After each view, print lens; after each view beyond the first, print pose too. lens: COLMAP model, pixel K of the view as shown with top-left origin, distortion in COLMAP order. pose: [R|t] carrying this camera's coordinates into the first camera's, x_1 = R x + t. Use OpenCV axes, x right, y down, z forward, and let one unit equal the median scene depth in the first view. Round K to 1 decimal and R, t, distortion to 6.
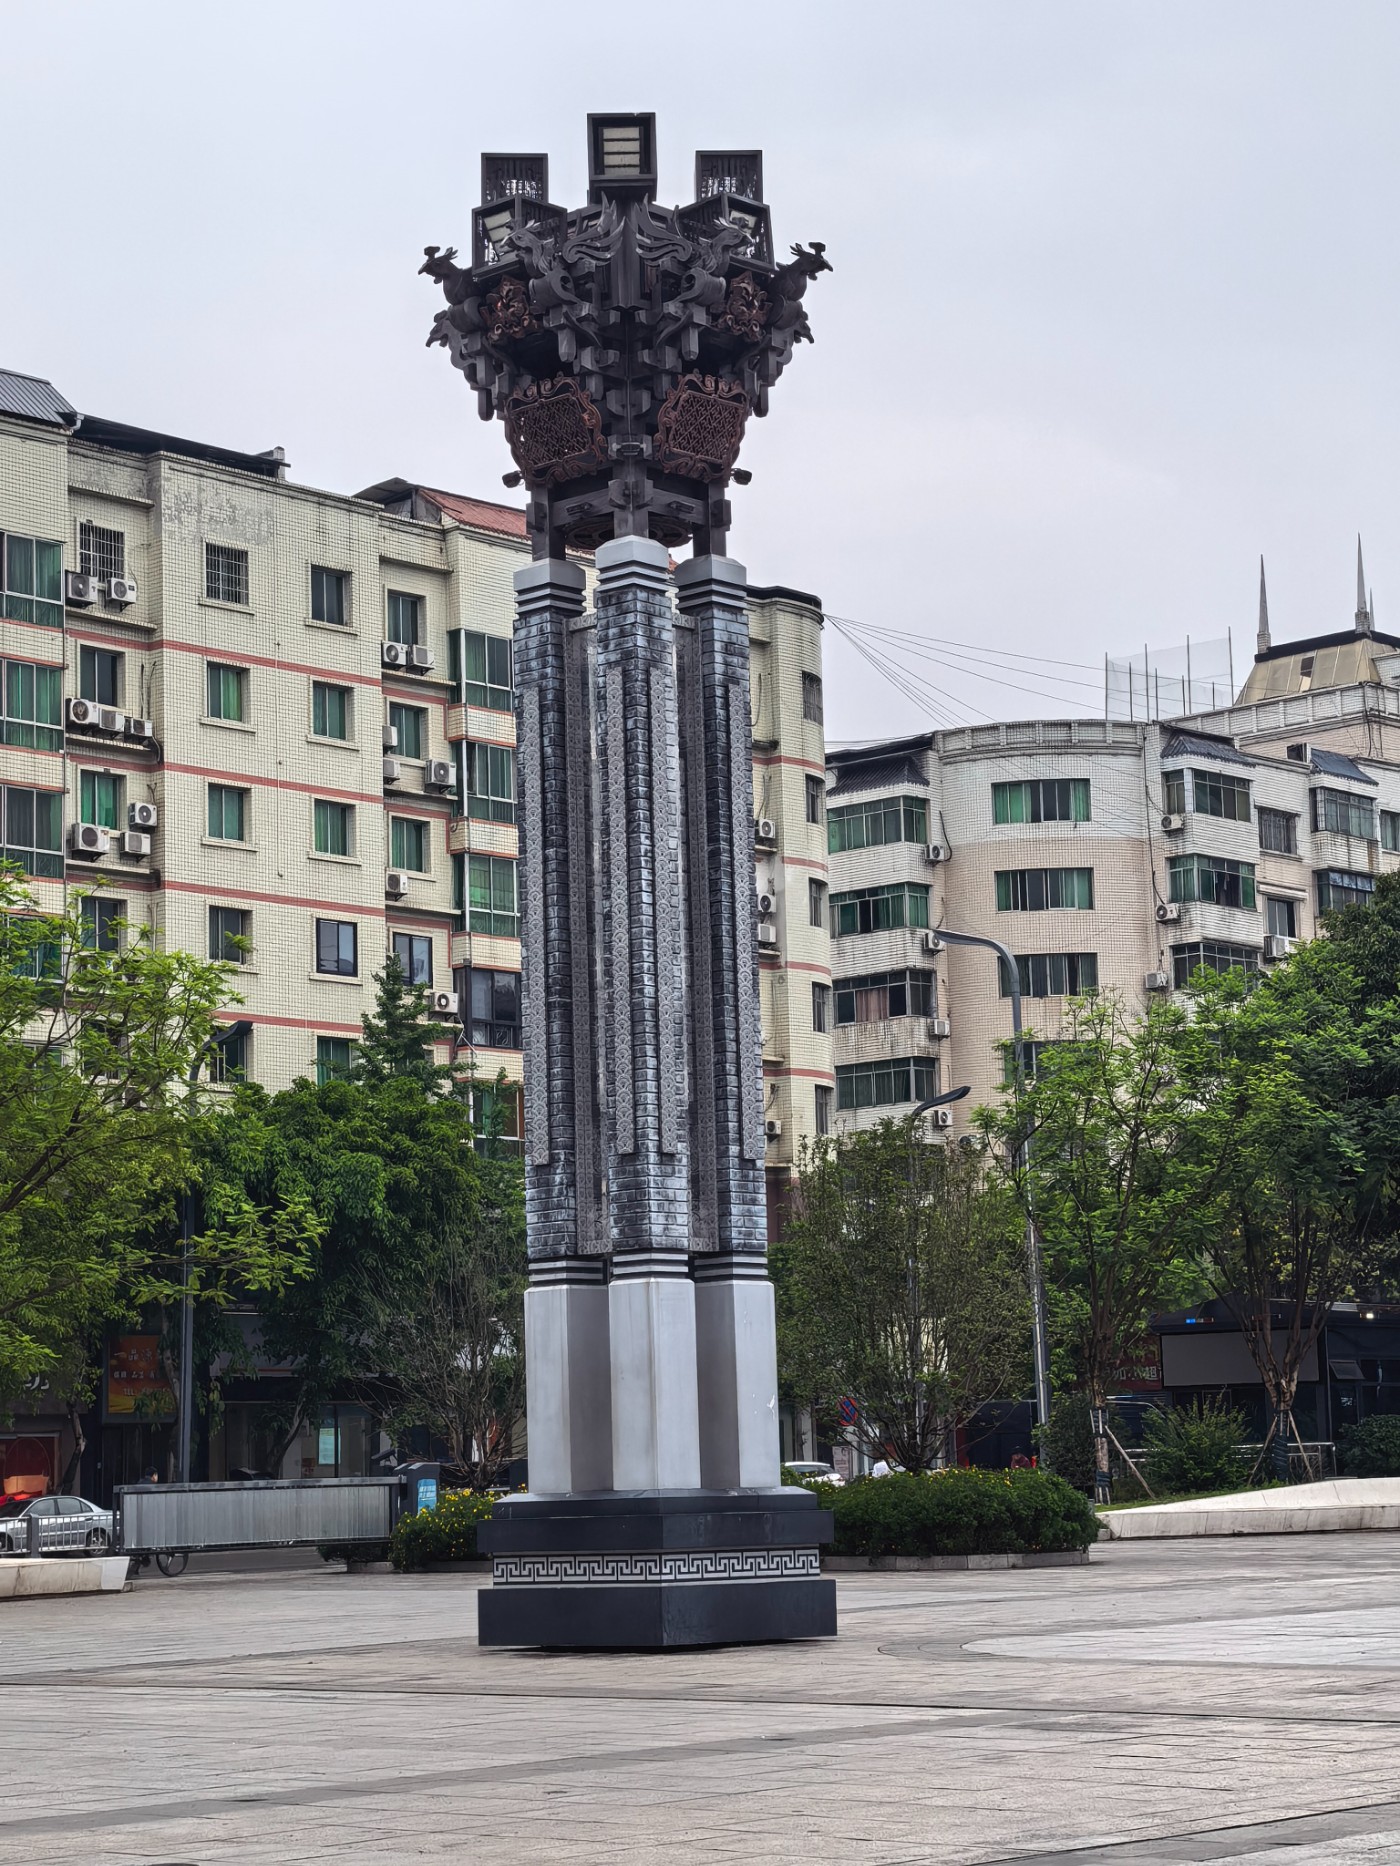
lens RADIAL K [[3862.9, 0, 696.2], [0, 3862.9, 926.4], [0, 0, 1]] dist [0.248513, -0.032281]
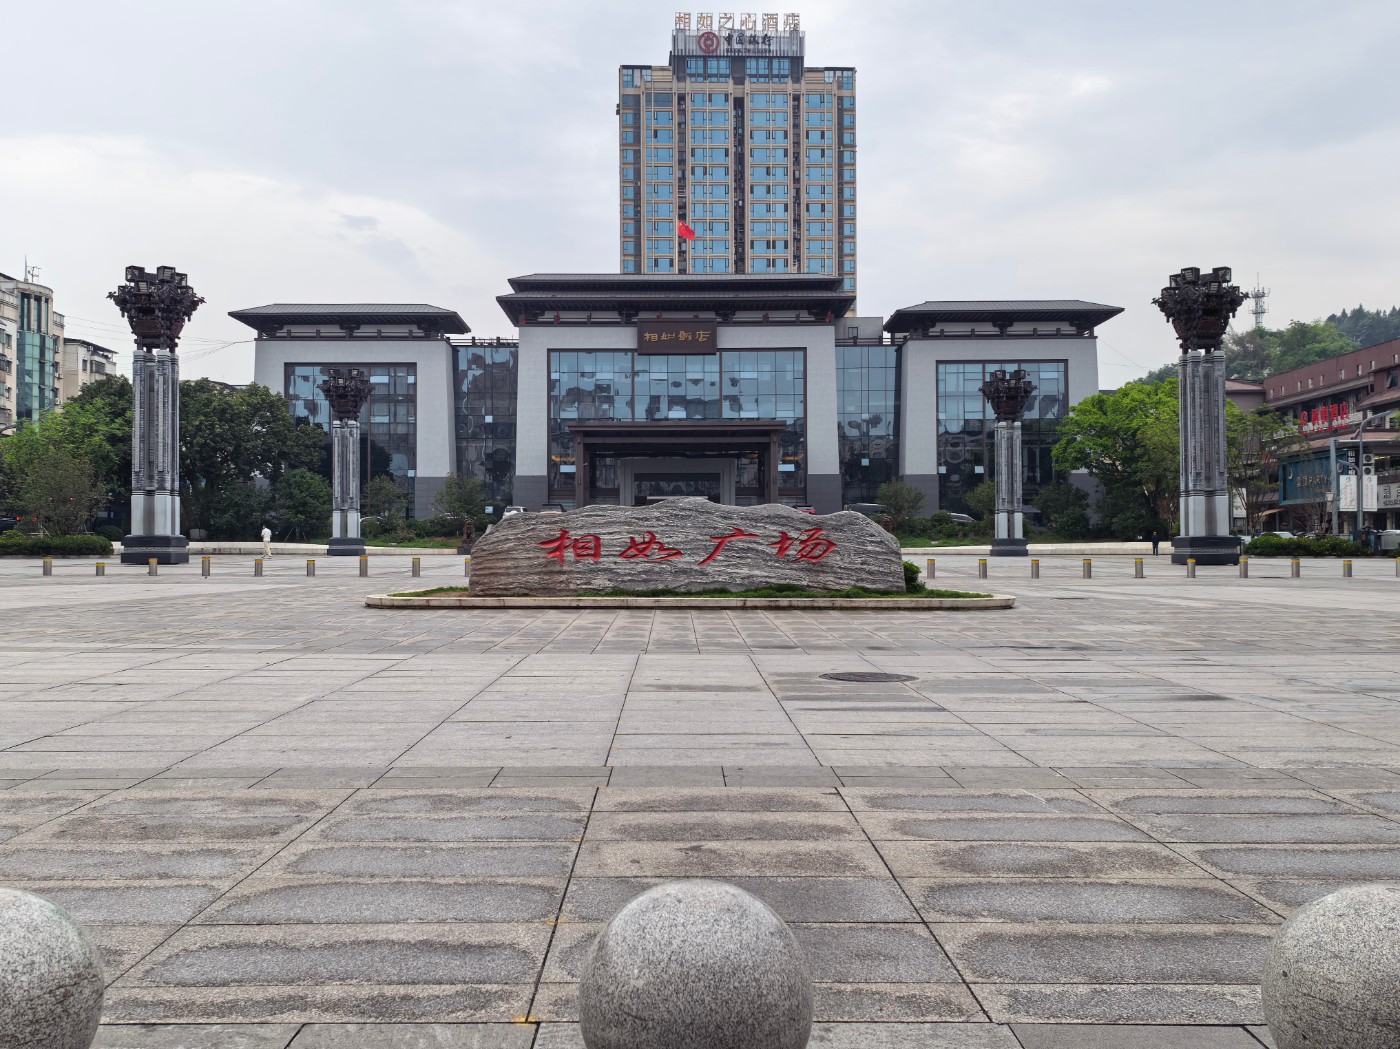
lens RADIAL K [[1327.2, 0, 669.3], [0, 1327.2, 528.0], [0, 0, 1]] dist [0.135710, -0.276887]
pose [[0.739389, 0.037180, 0.672251, -0.696437], [-0.116113, 0.990555, 0.072925, -0.073441], [-0.663191, -0.131977, 0.736722, -0.761403]]
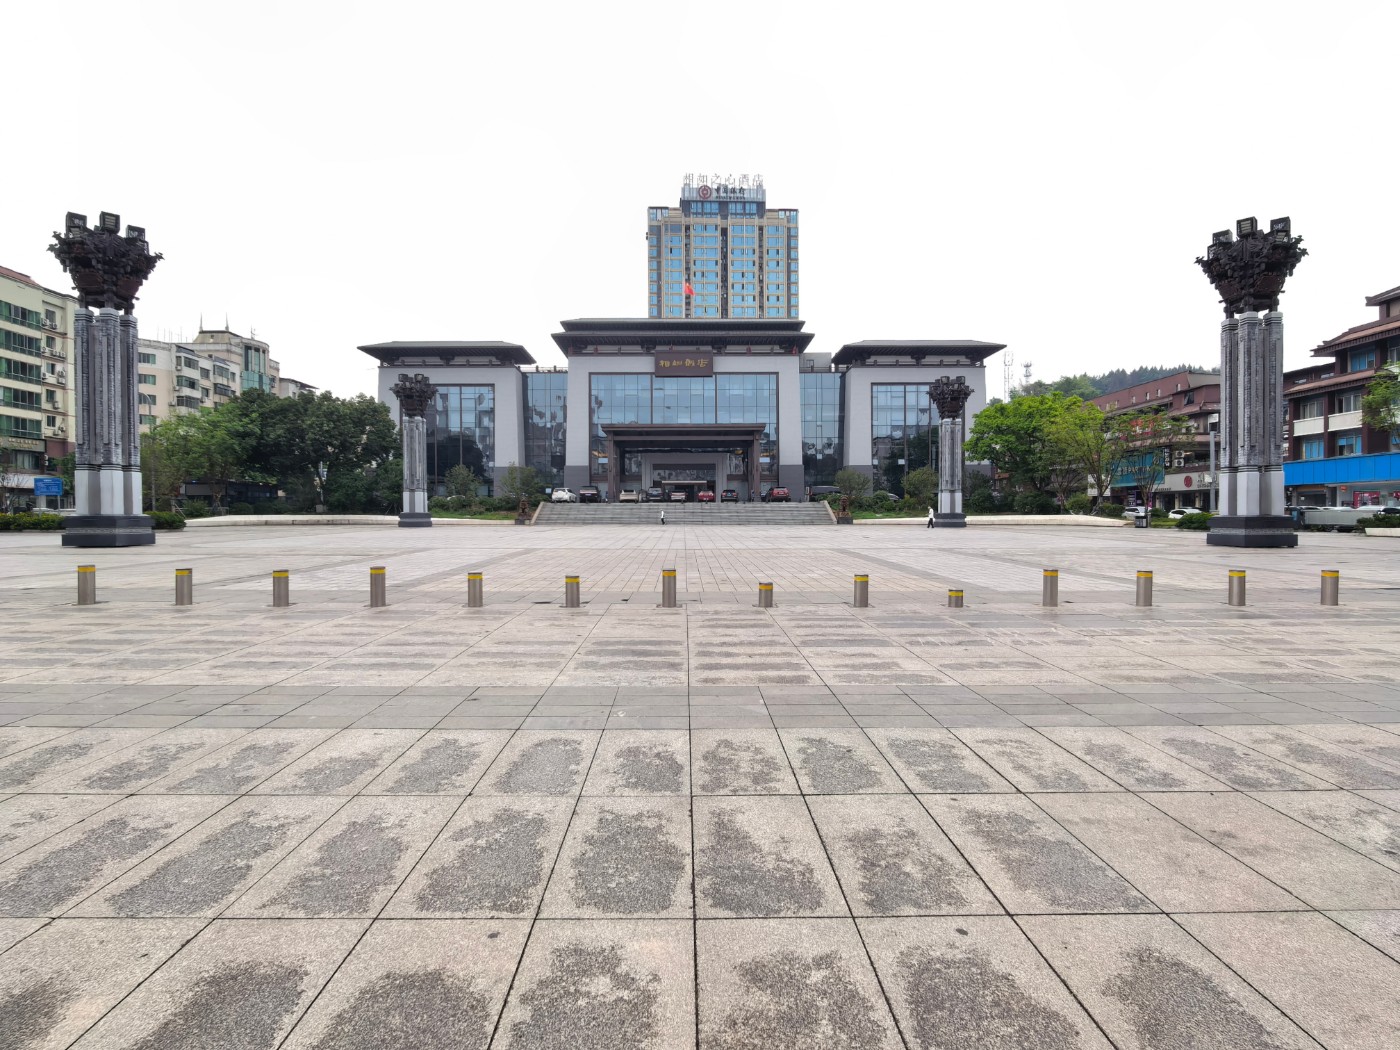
lens RADIAL K [[743.0, 0, 693.9], [0, 743.0, 531.7], [0, 0, 1]] dist [-0.005707, -0.002252]
pose [[0.727690, 0.010376, 0.685828, -0.108557], [-0.117269, 0.987046, 0.109494, -0.016275], [-0.675808, -0.160104, 0.719480, -0.131760]]
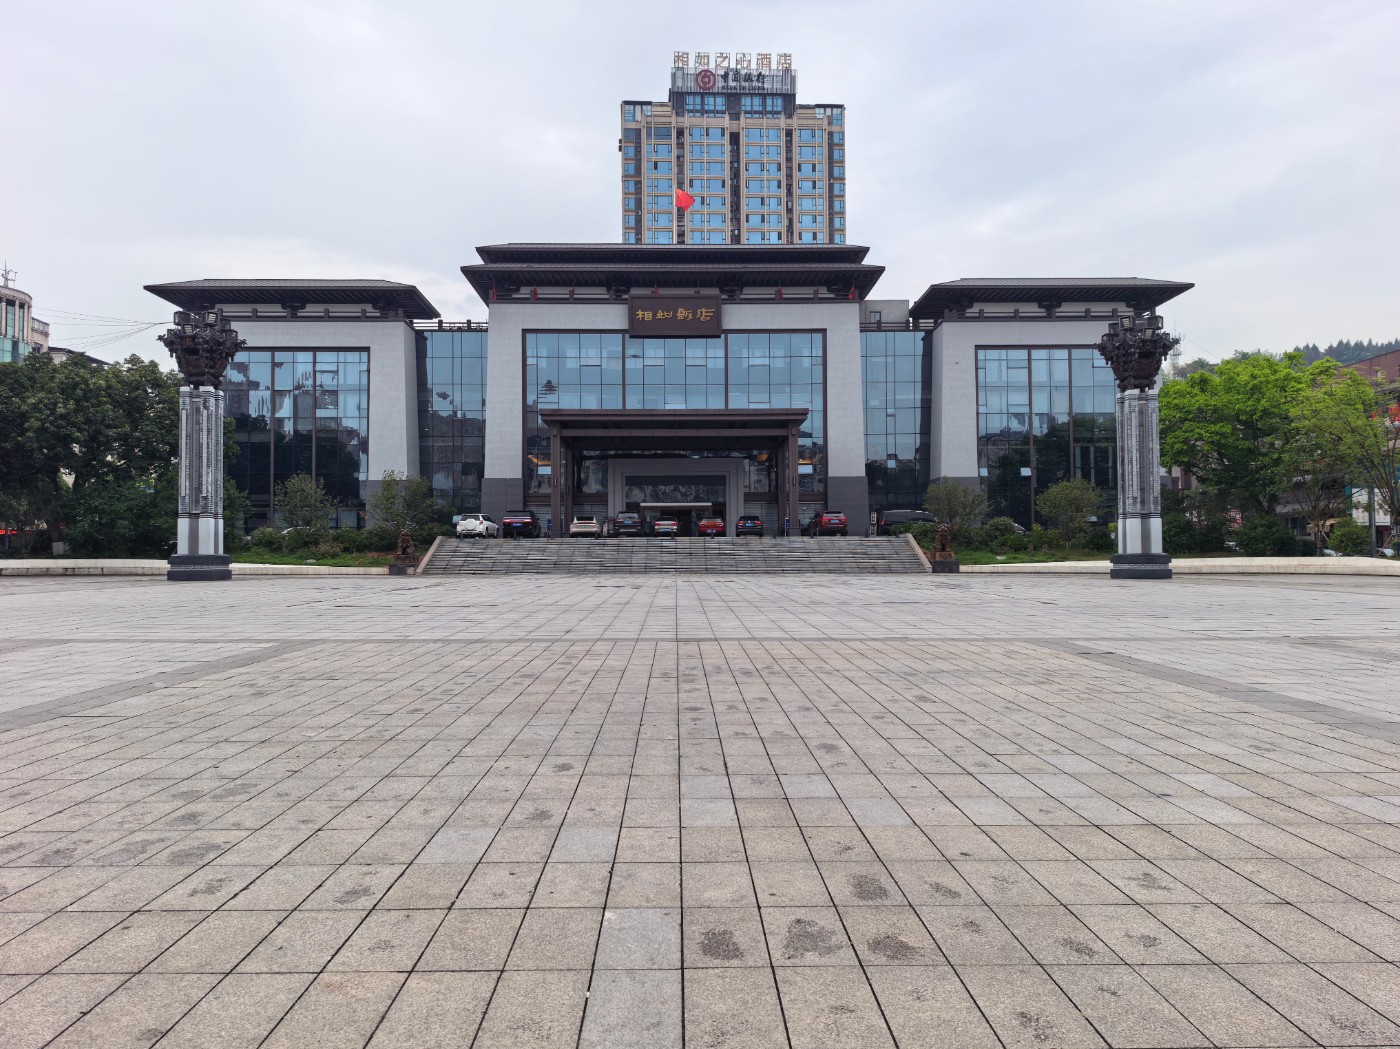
lens RADIAL K [[1051.2, 0, 700.0], [0, 1051.2, 524.5], [0, 0, 1]] dist [0.062115, -0.079297]
pose [[0.721112, 0.046320, 0.691268, 0.132966], [-0.116269, 0.991703, 0.054837, 0.015236], [-0.682992, -0.119917, 0.720515, 0.128152]]
